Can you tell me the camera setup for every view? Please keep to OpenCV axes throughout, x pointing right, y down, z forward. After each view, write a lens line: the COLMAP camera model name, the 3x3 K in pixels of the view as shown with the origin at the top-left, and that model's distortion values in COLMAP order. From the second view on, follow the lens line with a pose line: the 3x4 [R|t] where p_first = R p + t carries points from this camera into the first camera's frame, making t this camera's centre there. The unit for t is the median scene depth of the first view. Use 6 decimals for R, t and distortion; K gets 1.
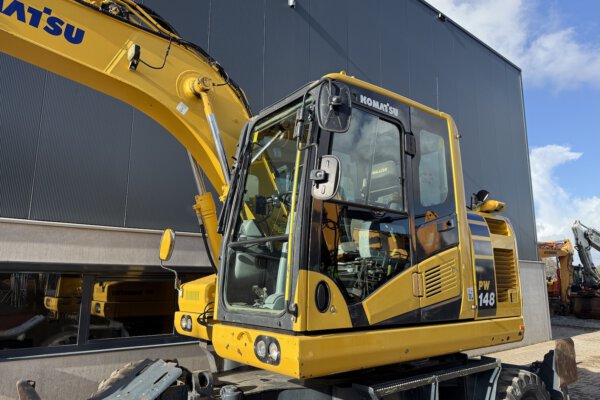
lens RADIAL K [[420.3, 0, 297.6], [0, 420.3, 201.7], [0, 0, 1]] dist [0.084626, -0.110610]
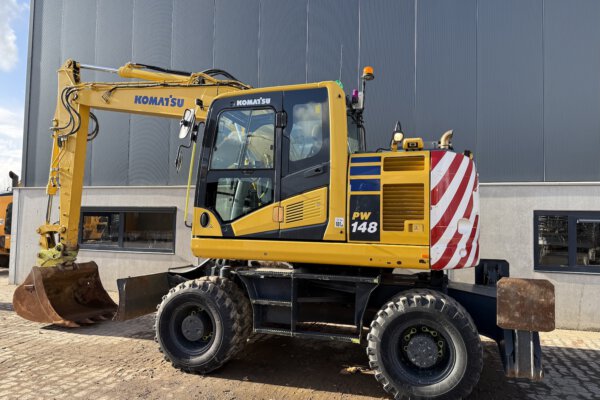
lens RADIAL K [[420.3, 0, 297.6], [0, 420.3, 201.7], [0, 0, 1]] dist [0.084626, -0.110610]
pose [[0.546130, -0.035400, -0.836952, 1.438053], [0.137639, 0.989320, 0.047968, 0.078386], [0.826316, -0.141394, 0.545170, 0.214011]]
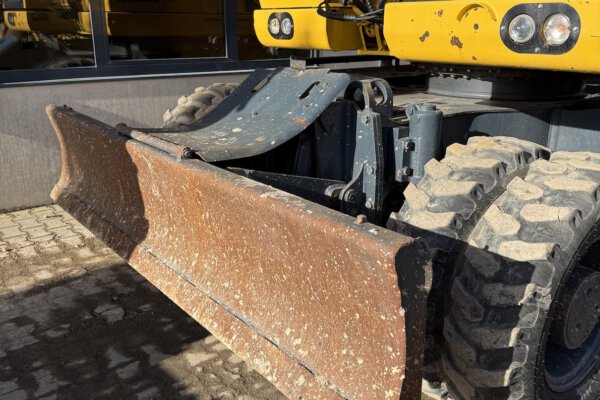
lens RADIAL K [[558.0, 0, 300.0], [0, 558.0, 200.0], [0, 0, 1]] dist [0.148138, -0.241077]
pose [[0.999904, -0.000065, -0.013862, -0.277257], [0.006664, 0.879132, 0.476531, 0.144237], [0.012155, -0.476578, 0.879048, 0.184923]]
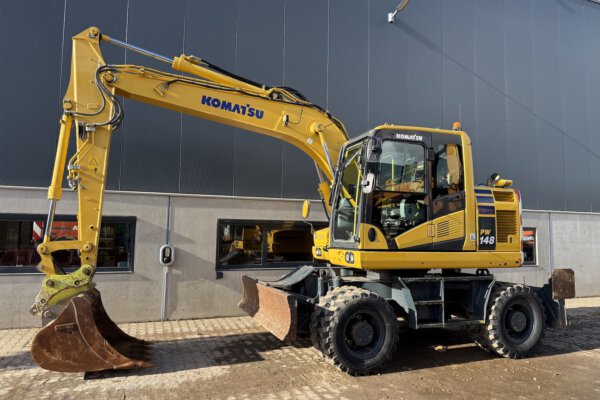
lens RADIAL K [[420.3, 0, 297.6], [0, 420.3, 201.7], [0, 0, 1]] dist [0.084626, -0.110610]
pose [[0.947184, -0.016351, -0.320272, 0.293408], [0.050038, 0.994003, 0.097237, -0.135343], [0.316762, -0.108128, 0.942322, -0.879208]]
